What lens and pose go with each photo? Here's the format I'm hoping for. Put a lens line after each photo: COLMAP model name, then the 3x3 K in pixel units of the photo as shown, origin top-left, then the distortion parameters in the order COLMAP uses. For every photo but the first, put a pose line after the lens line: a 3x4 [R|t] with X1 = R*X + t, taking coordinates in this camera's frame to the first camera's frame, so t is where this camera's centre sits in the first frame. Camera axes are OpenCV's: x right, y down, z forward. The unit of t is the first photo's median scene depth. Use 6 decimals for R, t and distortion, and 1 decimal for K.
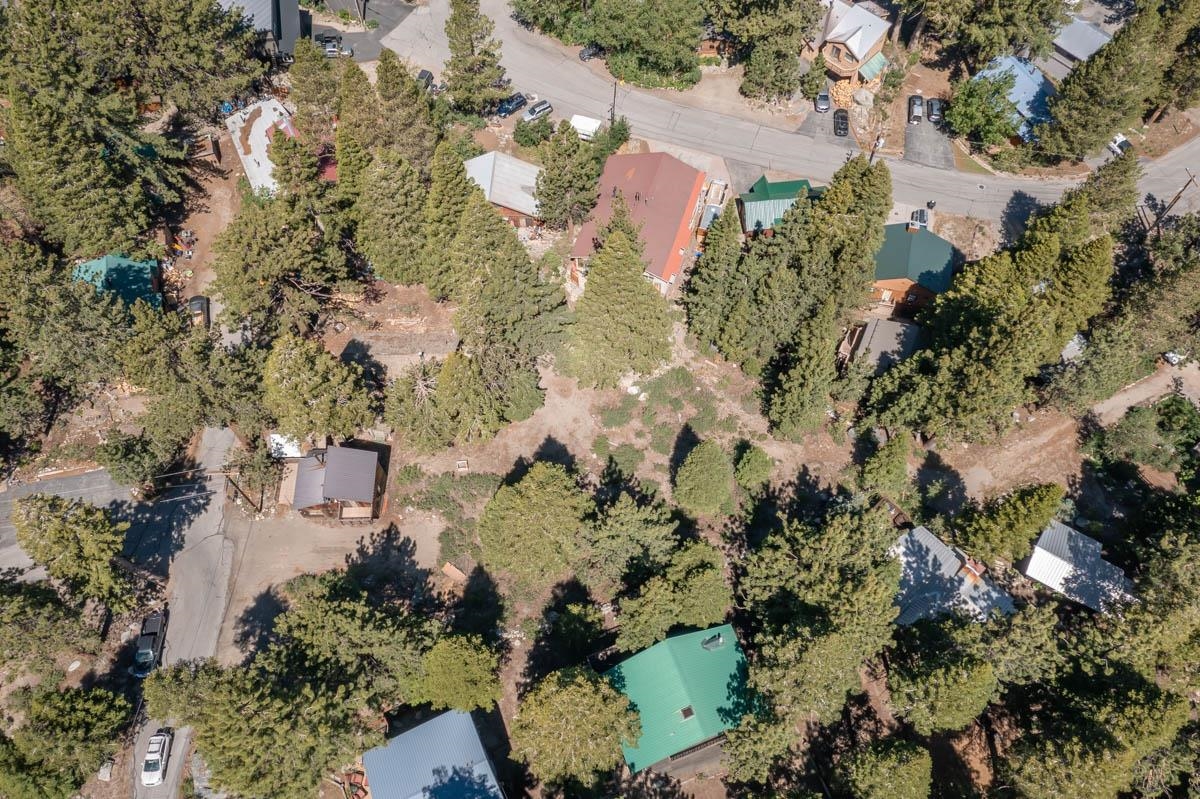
lens RADIAL K [[976.4, 0, 600.0], [0, 976.4, 399.5], [0, 0, 1]] dist [-0.007368, 0.096021]
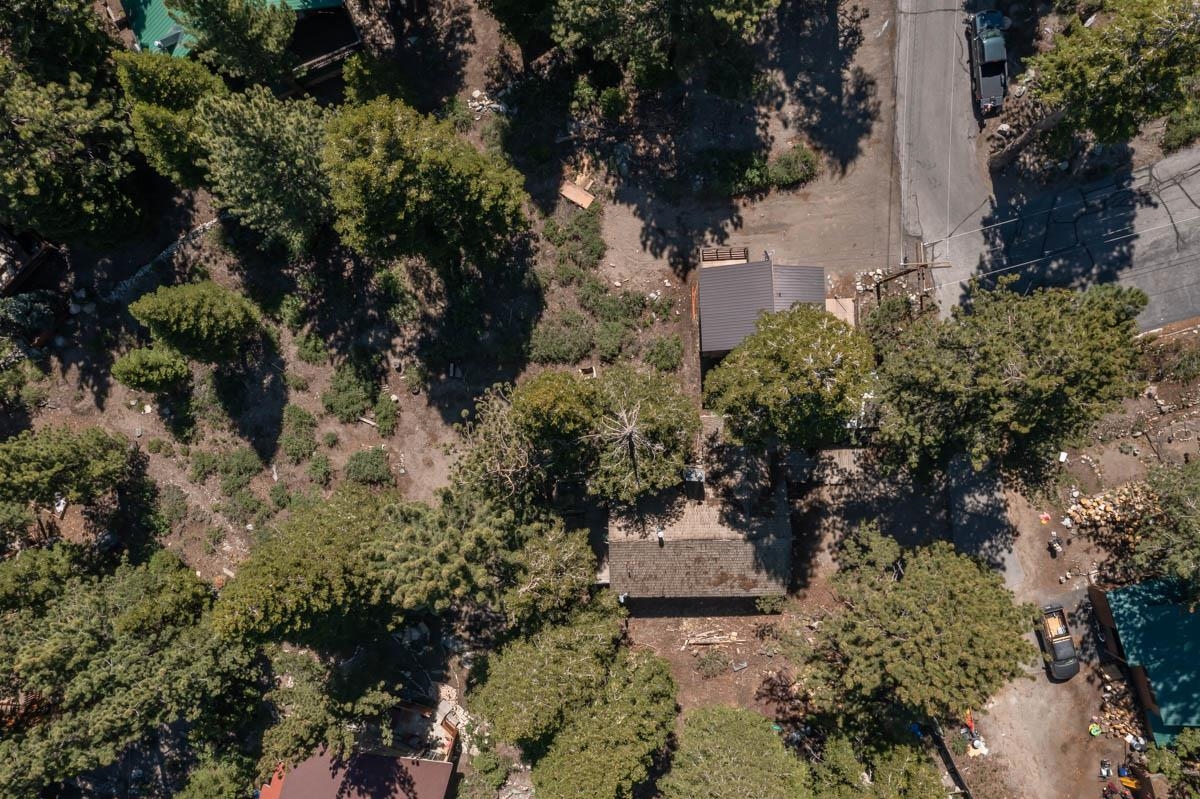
lens RADIAL K [[976.4, 0, 600.0], [0, 976.4, 399.5], [0, 0, 1]] dist [-0.007368, 0.096021]
pose [[-0.998305, 0.039133, 0.043082, -0.183469], [-0.015242, -0.890167, 0.455379, -0.262783], [0.056171, 0.453951, 0.889255, 0.430537]]
